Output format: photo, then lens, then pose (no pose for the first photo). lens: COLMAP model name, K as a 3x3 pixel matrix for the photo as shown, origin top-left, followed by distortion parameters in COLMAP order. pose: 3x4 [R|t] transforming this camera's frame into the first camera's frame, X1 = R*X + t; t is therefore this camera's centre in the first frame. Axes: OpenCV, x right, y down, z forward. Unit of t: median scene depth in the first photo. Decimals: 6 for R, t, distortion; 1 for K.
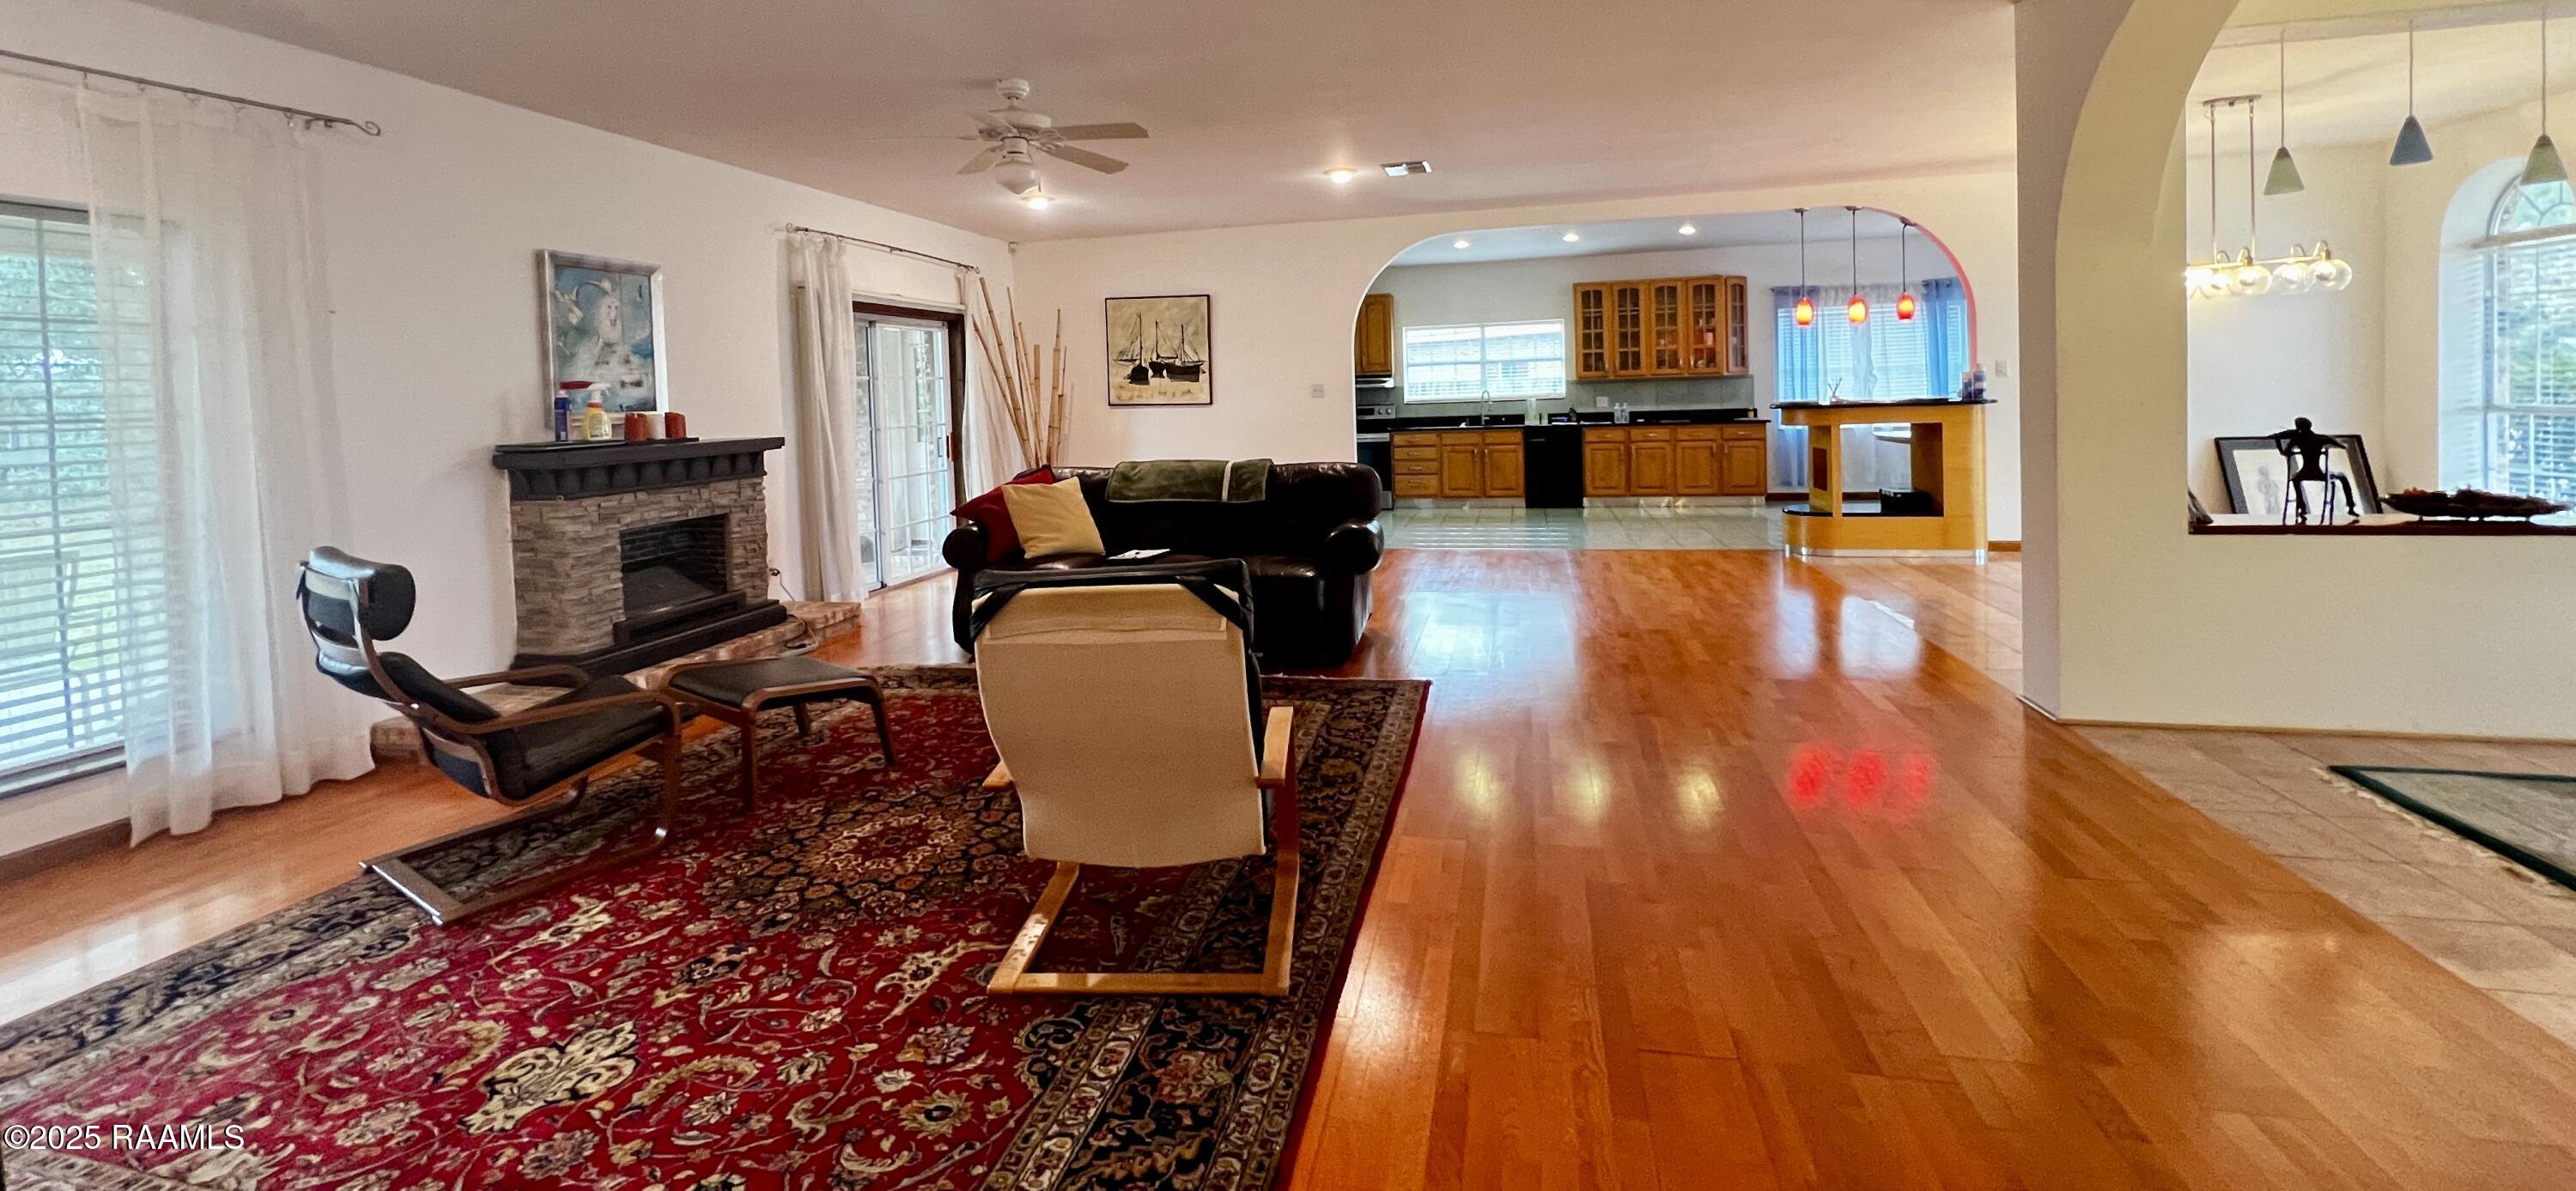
lens RADIAL K [[1007.3, 0, 1283.9], [0, 1007.3, 430.6], [0, 0, 1]] dist [0.000127, -0.000008]
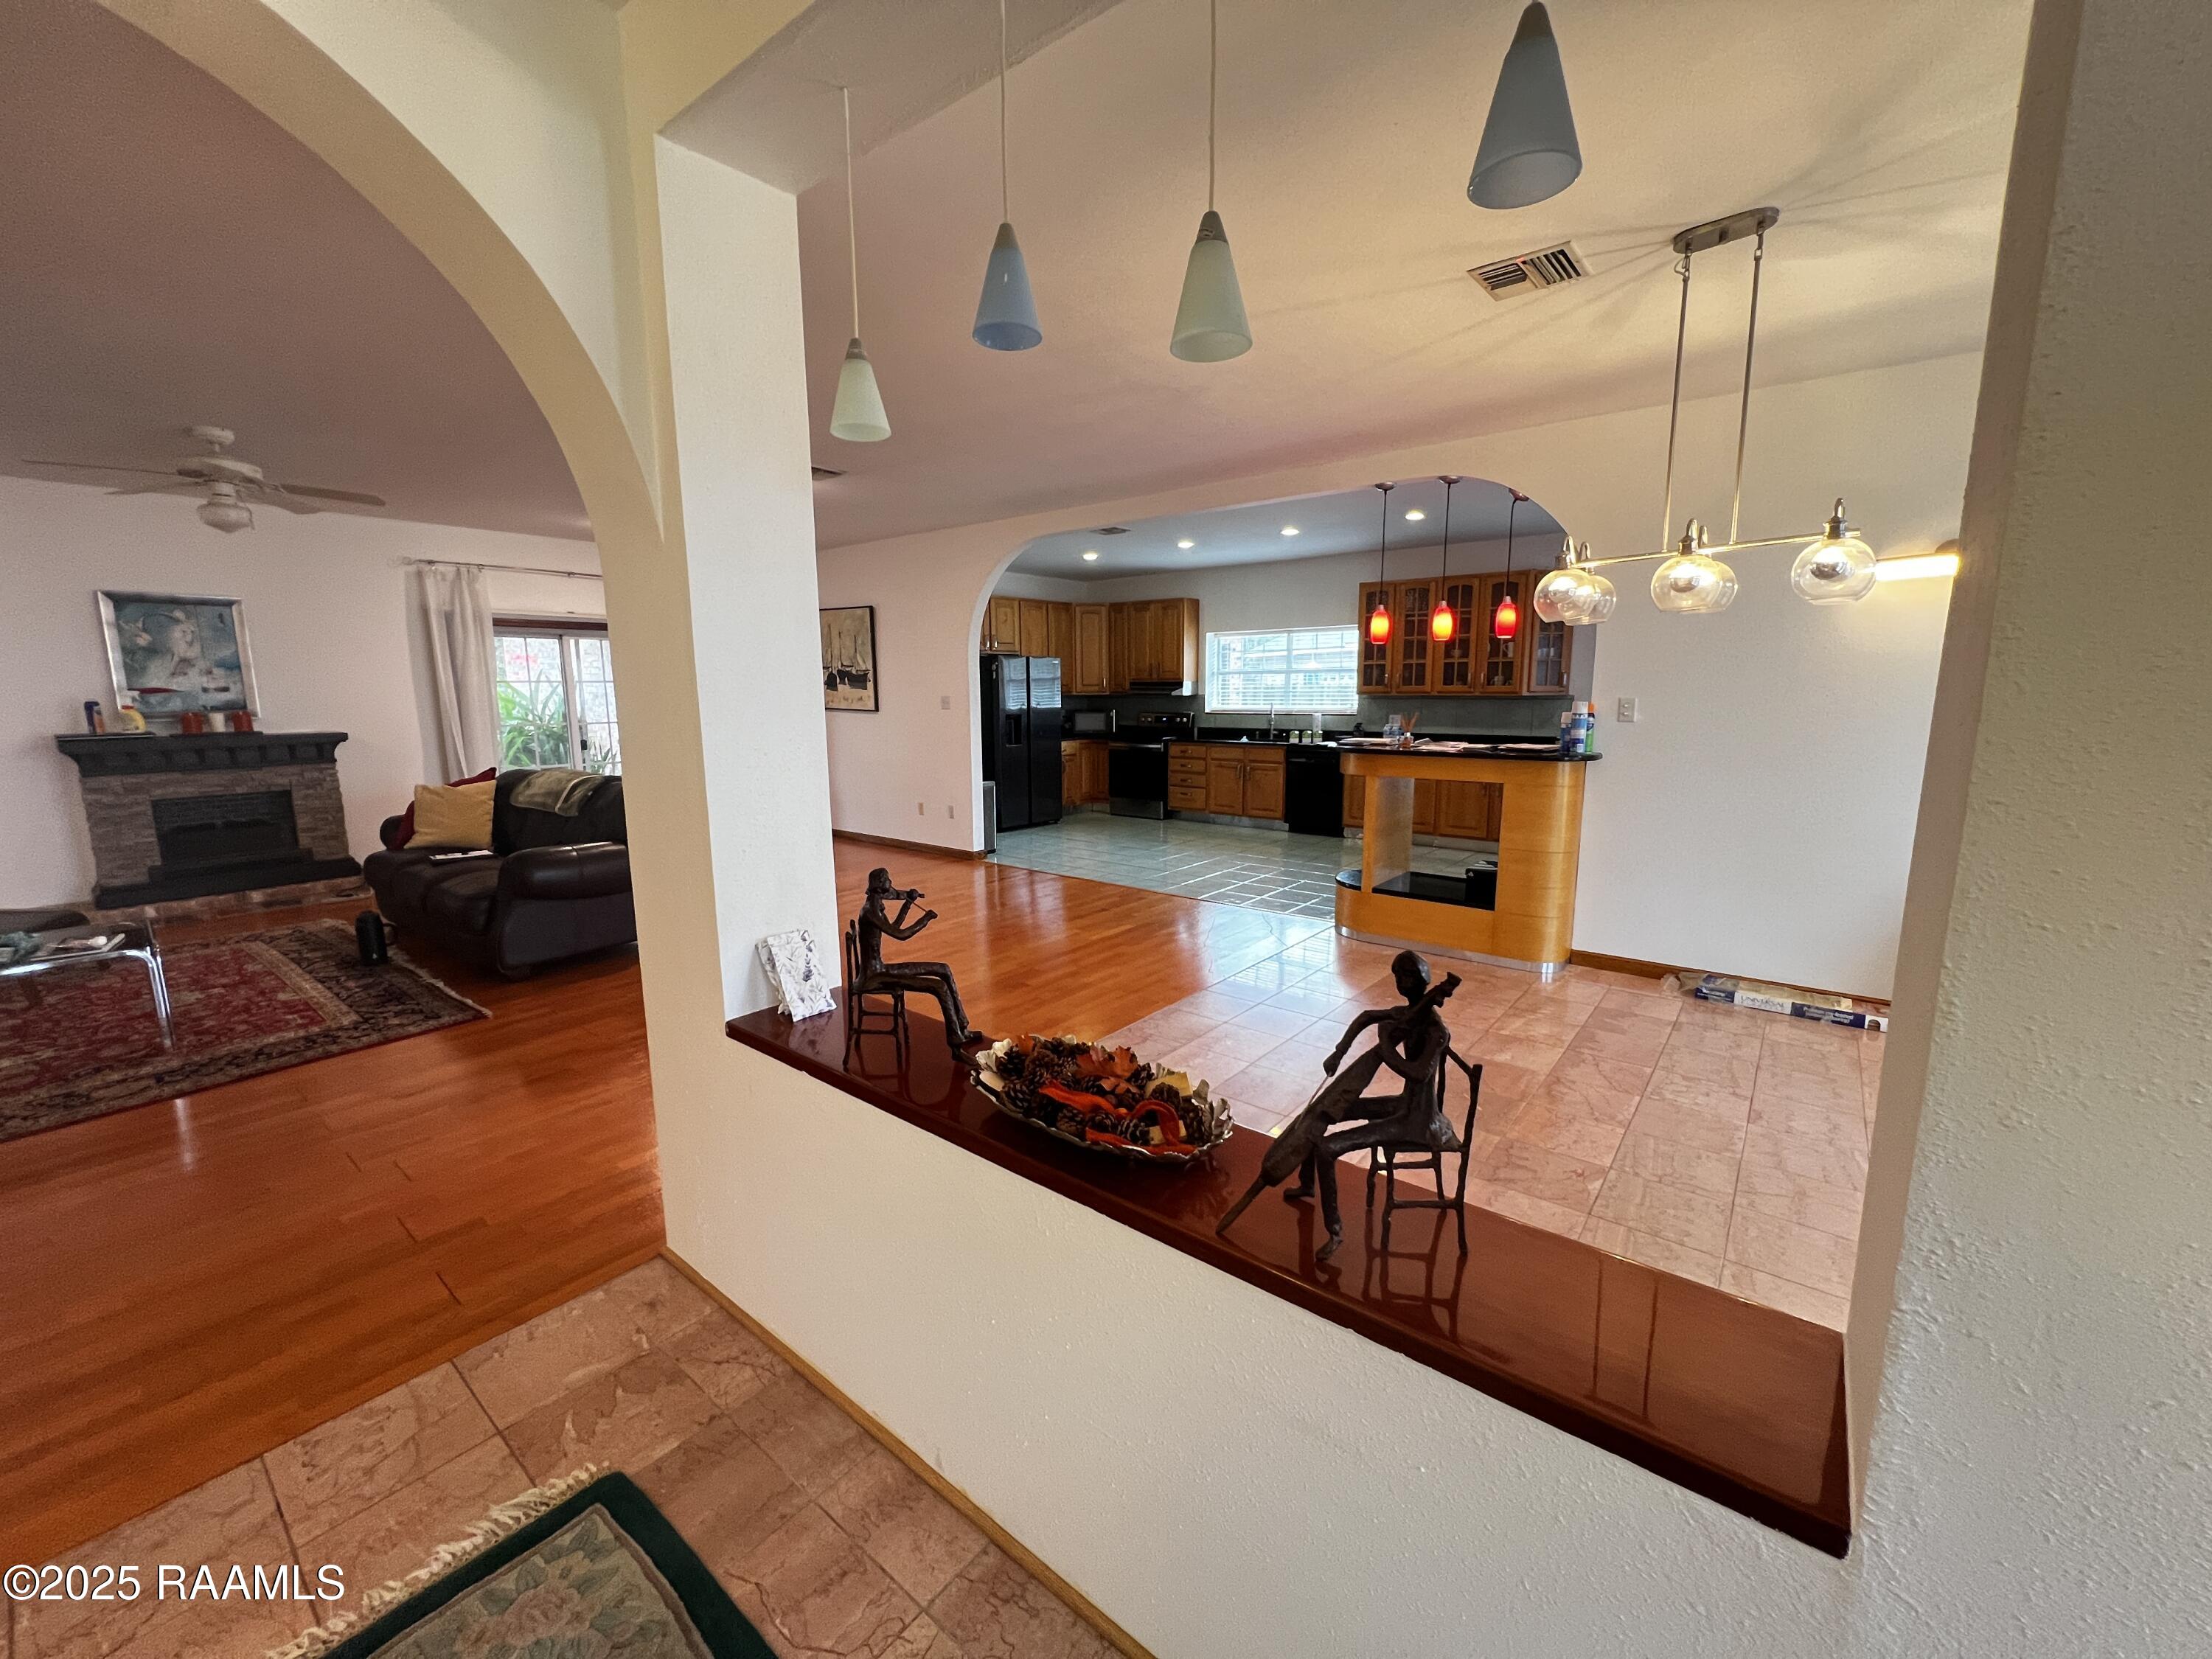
lens RADIAL K [[874.2, 0, 1106.0], [0, 874.2, 829.5], [0, 0, 1]] dist [0.000678, 0.000301]
pose [[0.903431, 0.097860, -0.417415, 0.656698], [-0.040113, 0.988624, 0.144957, -0.055590], [0.426852, -0.114215, 0.897080, 0.309577]]
